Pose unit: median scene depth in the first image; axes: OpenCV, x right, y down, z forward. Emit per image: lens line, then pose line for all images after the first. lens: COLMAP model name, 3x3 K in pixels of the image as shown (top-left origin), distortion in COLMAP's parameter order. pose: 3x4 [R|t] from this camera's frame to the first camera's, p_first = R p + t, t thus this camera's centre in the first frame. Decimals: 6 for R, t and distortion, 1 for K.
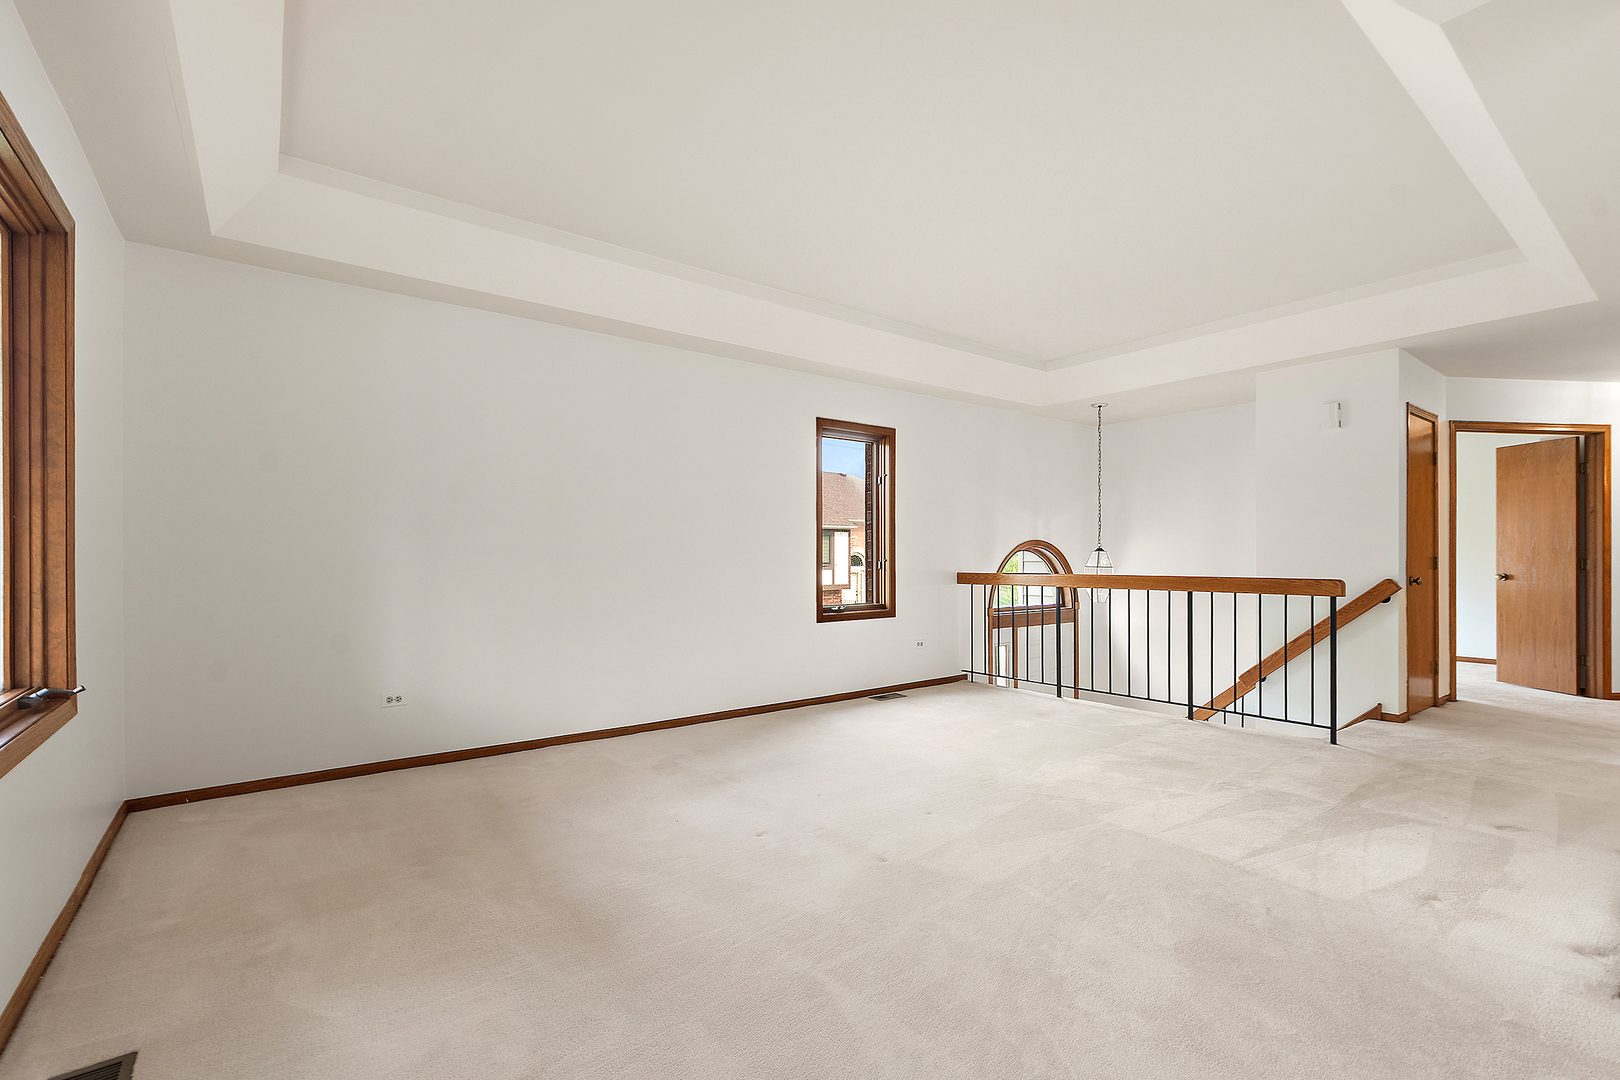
lens RADIAL K [[729.4, 0, 812.4], [0, 729.4, 558.1], [0, 0, 1]] dist [-0.000733, 0.009377]
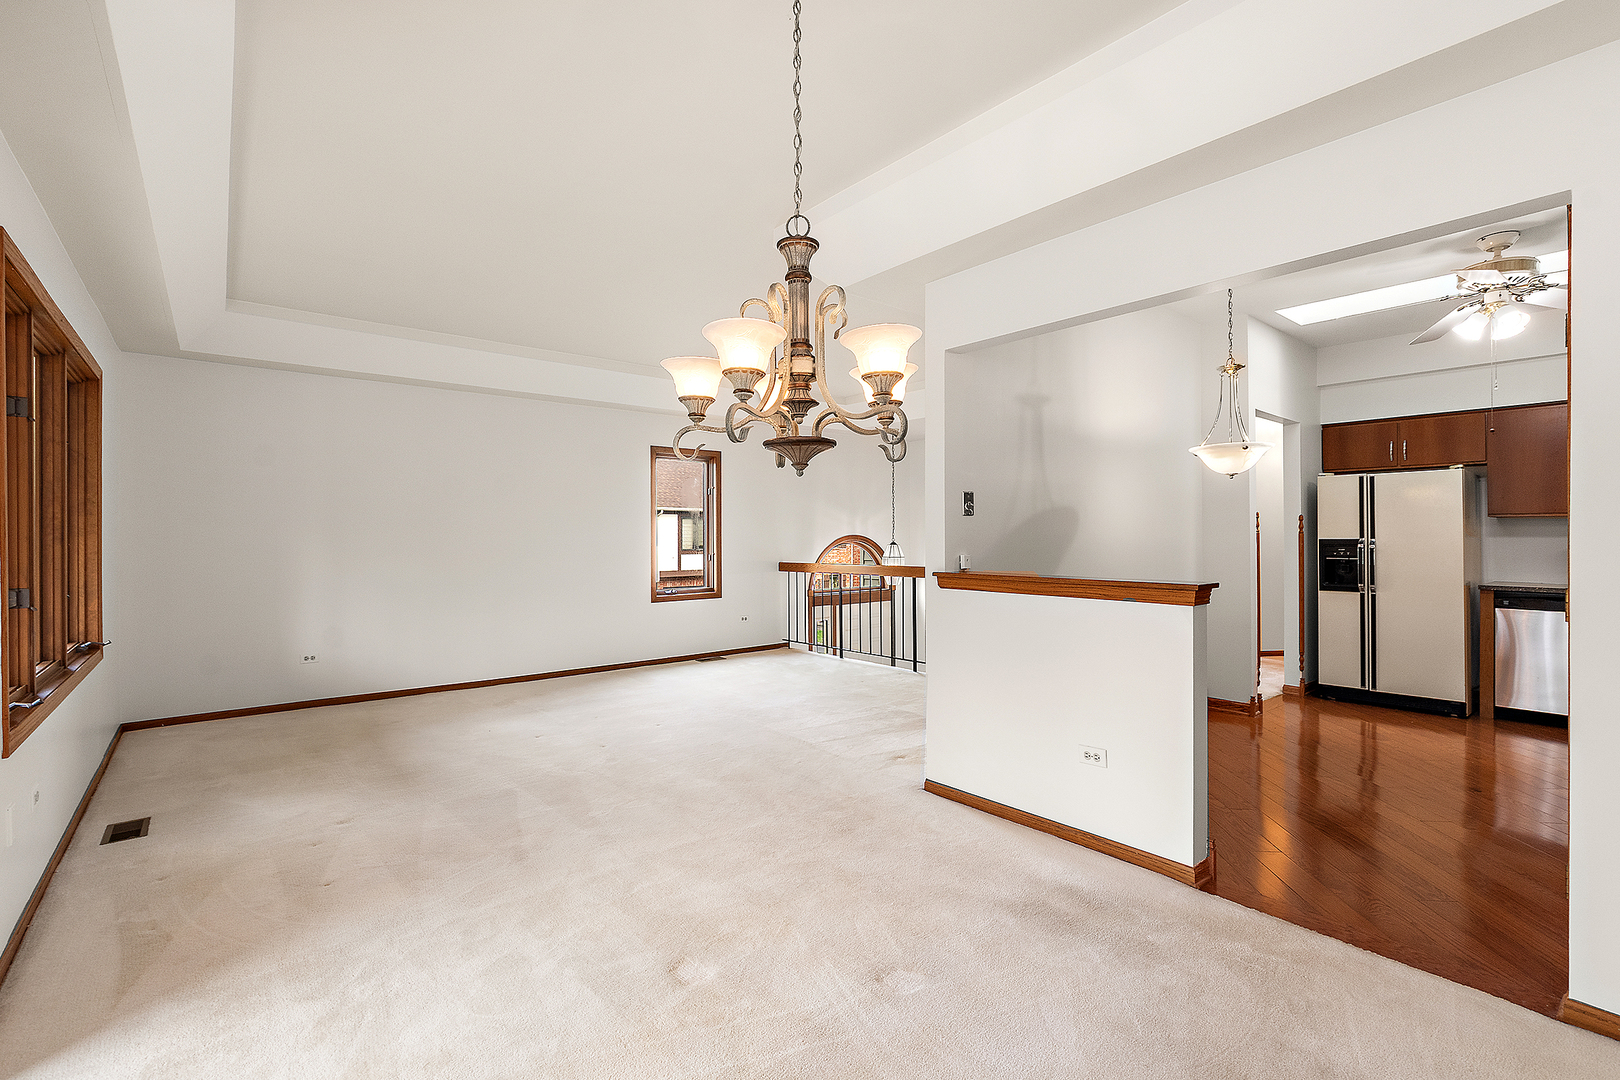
lens RADIAL K [[728.4, 0, 810.0], [0, 728.4, 540.0], [0, 0, 1]] dist [-0.000532, -0.000242]
pose [[0.999465, -0.005121, 0.032296, 0.443378], [0.005093, 0.999987, 0.000959, -0.042288], [-0.032301, -0.000794, 0.999478, -0.560740]]
